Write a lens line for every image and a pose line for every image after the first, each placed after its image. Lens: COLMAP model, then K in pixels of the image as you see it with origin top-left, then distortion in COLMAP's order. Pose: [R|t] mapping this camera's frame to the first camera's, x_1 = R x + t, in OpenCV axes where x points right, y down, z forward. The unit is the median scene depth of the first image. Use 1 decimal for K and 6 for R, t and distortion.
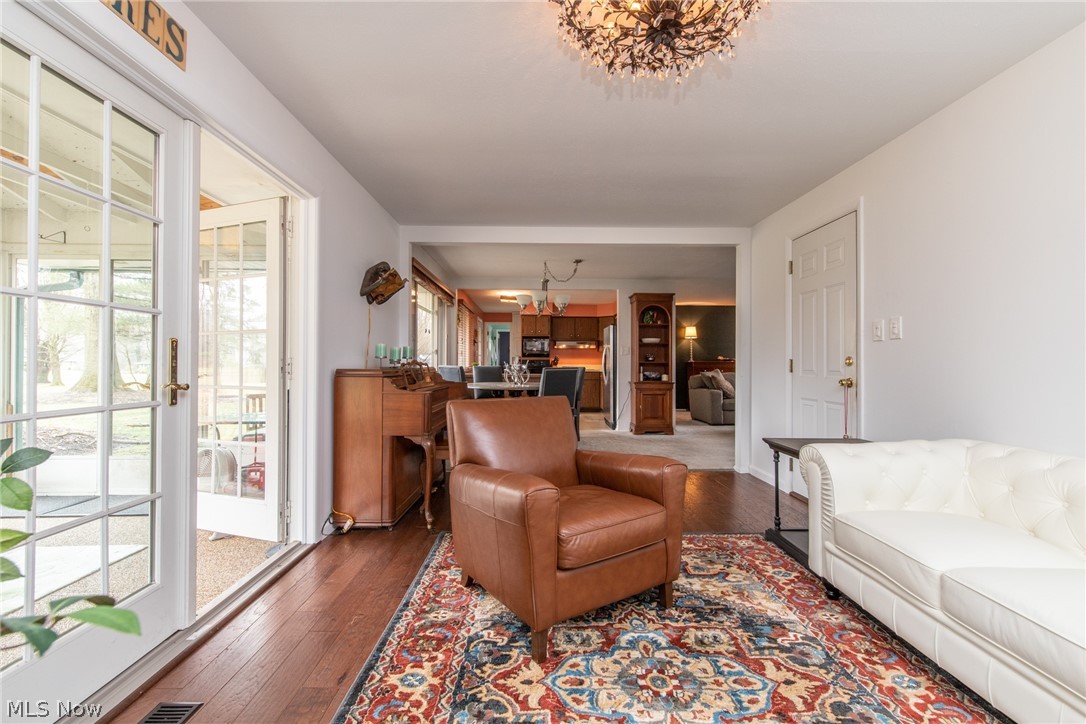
lens RADIAL K [[470.4, 0, 535.5], [0, 470.4, 356.9], [0, 0, 1]] dist [0.000608, 0.000204]
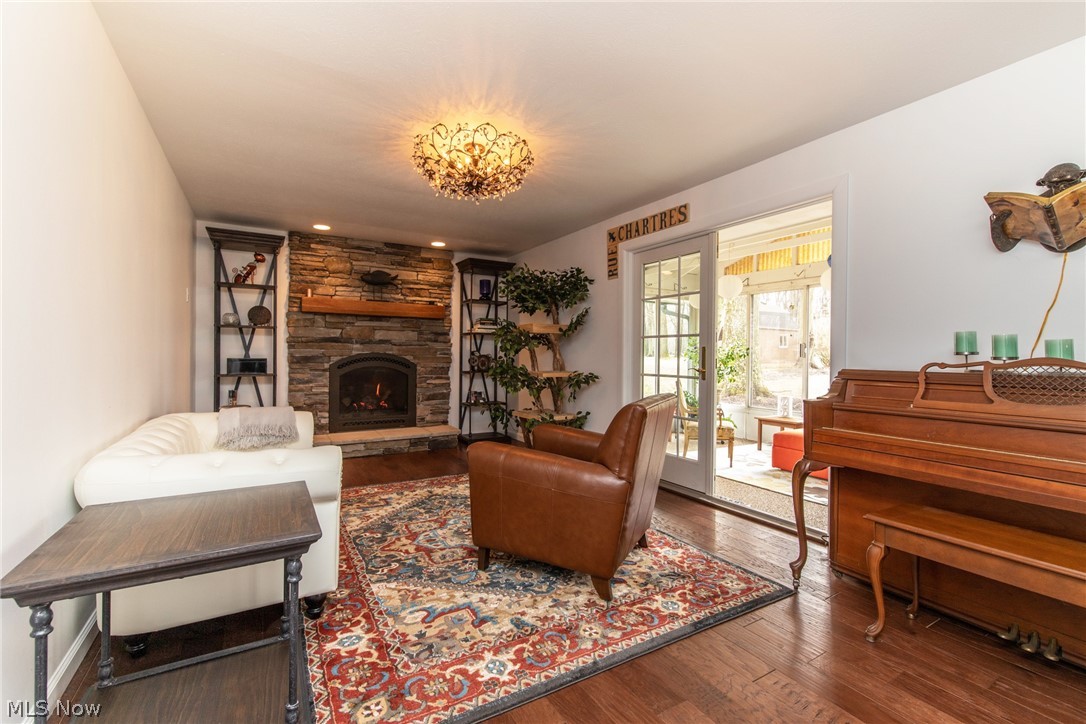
lens RADIAL K [[470.4, 0, 548.3], [0, 470.4, 360.1], [0, 0, 1]] dist [0.000608, 0.000204]
pose [[-0.855967, -0.005249, -0.517003, 0.761162], [-0.005158, 0.999985, -0.001612, 0.021215], [0.517004, 0.001287, -0.855982, 2.127260]]
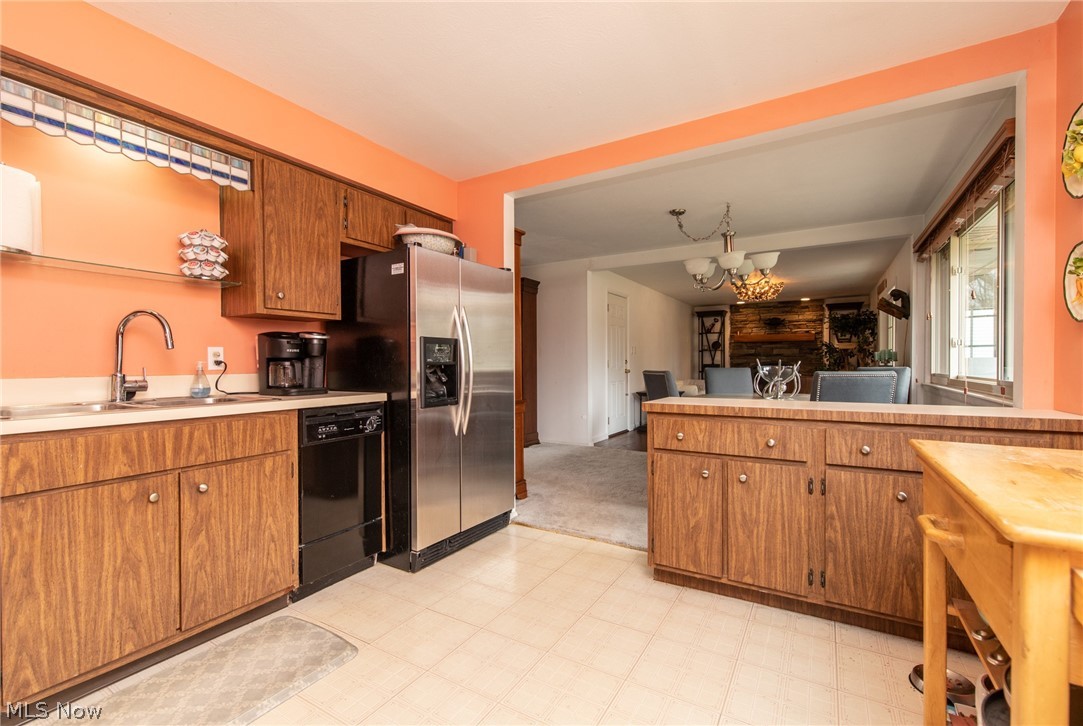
lens RADIAL K [[469.1, 0, 536.9], [0, 469.1, 363.2], [0, 0, 1]] dist [0.000608, 0.000204]
pose [[-0.849826, -0.004126, 0.527047, -0.278987], [-0.008386, 0.999949, -0.005695, 0.053512], [-0.526996, -0.009260, -0.849817, 4.935786]]
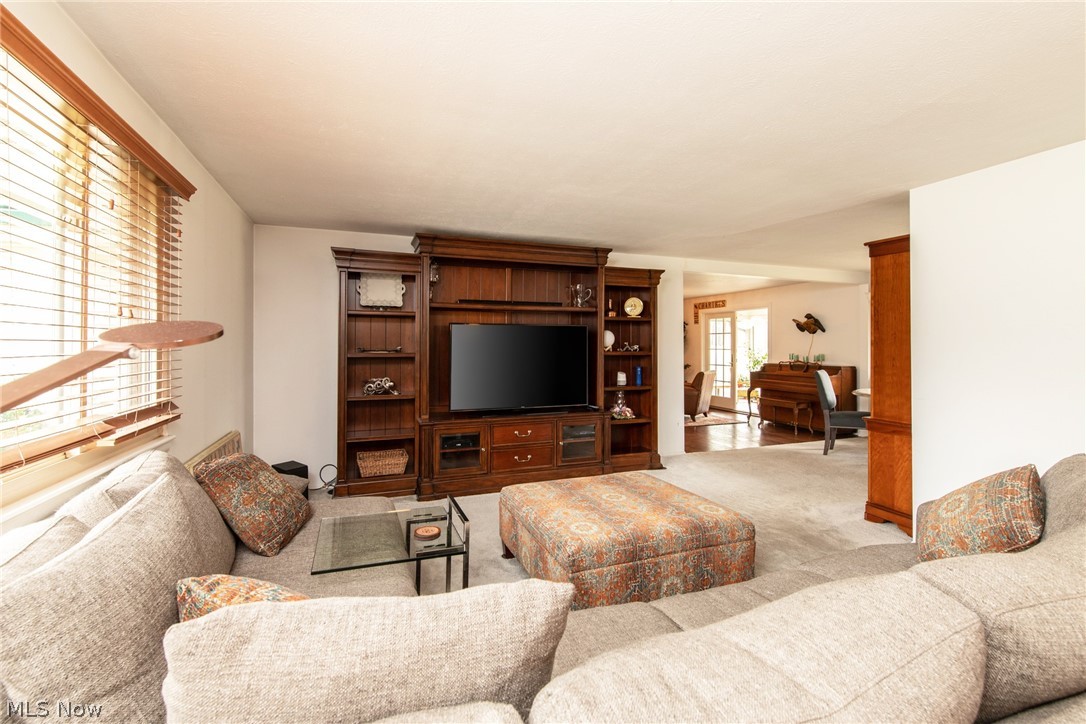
lens RADIAL K [[470.4, 0, 555.5], [0, 470.4, 343.6], [0, 0, 1]] dist [0.000608, 0.000204]
pose [[-0.927349, -0.009991, -0.374063, 2.761519], [-0.004811, 0.999879, -0.014779, -0.064874], [0.374166, -0.011906, -0.927285, 4.644126]]
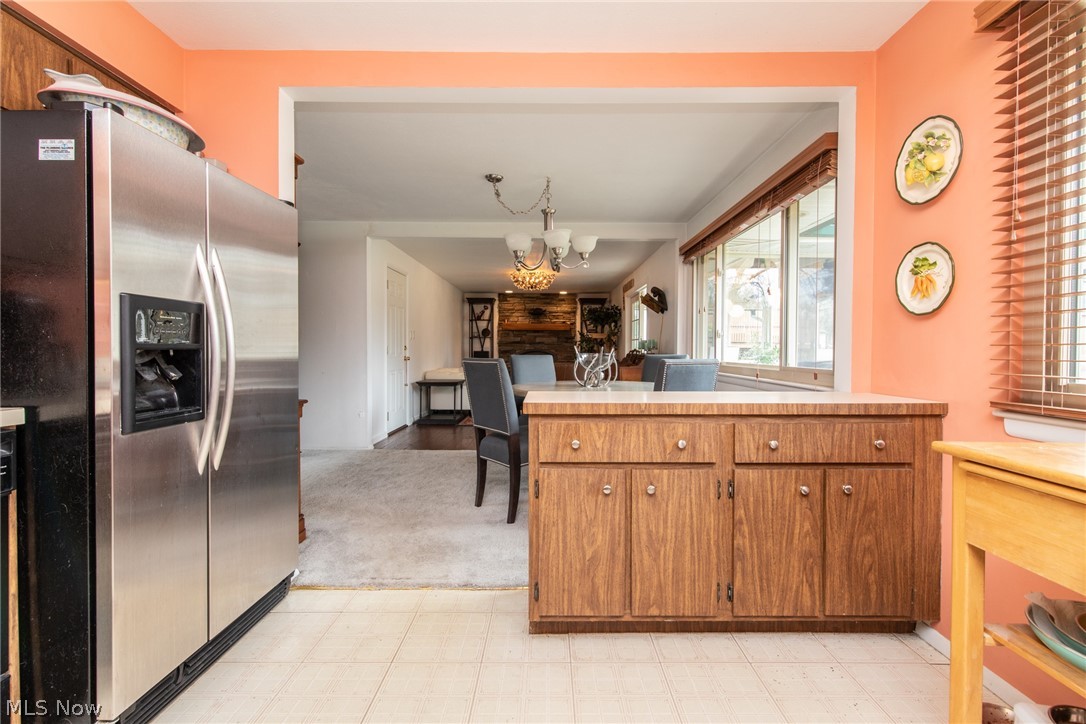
lens RADIAL K [[470.4, 0, 550.9], [0, 470.4, 354.6], [0, 0, 1]] dist [0.000608, 0.000204]
pose [[-0.999897, -0.011280, 0.008855, -0.000066], [-0.011293, 0.999935, -0.001455, 0.055202], [-0.008838, -0.001555, -0.999960, 4.712780]]
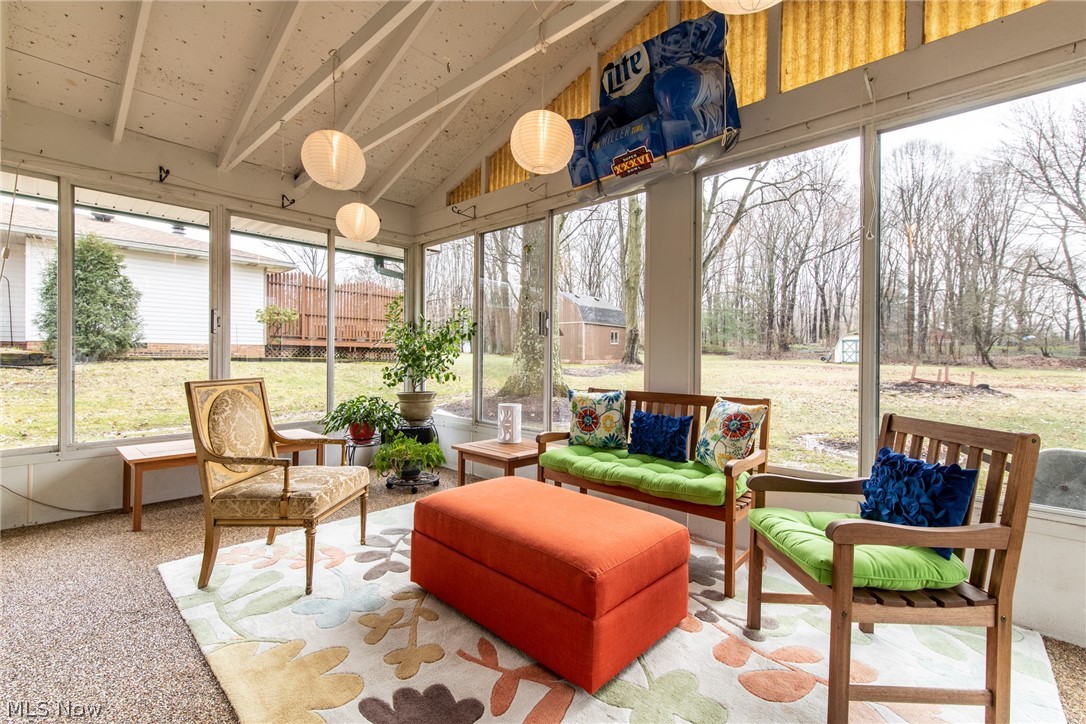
lens RADIAL K [[470.4, 0, 543.0], [0, 470.4, 360.1], [0, 0, 1]] dist [0.000608, 0.000204]
pose [[-0.685029, -0.002853, -0.728511, -1.130328], [-0.001428, 0.999996, -0.002573, 0.093552], [0.728515, -0.000722, -0.685030, 1.510430]]
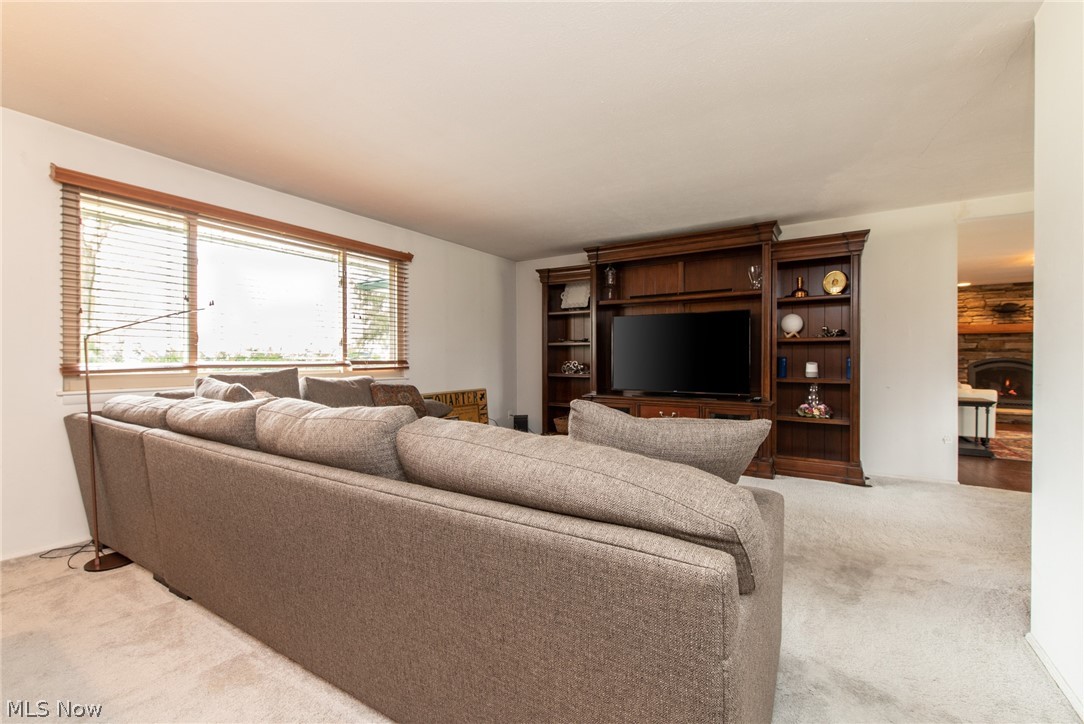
lens RADIAL K [[469.5, 0, 539.9], [0, 469.5, 358.7], [0, 0, 1]] dist [0.000608, 0.000204]
pose [[-0.839576, -0.006832, 0.543199, 1.382654], [-0.011912, 0.999912, -0.005836, 0.061632], [-0.543111, -0.011371, -0.839584, 4.880238]]
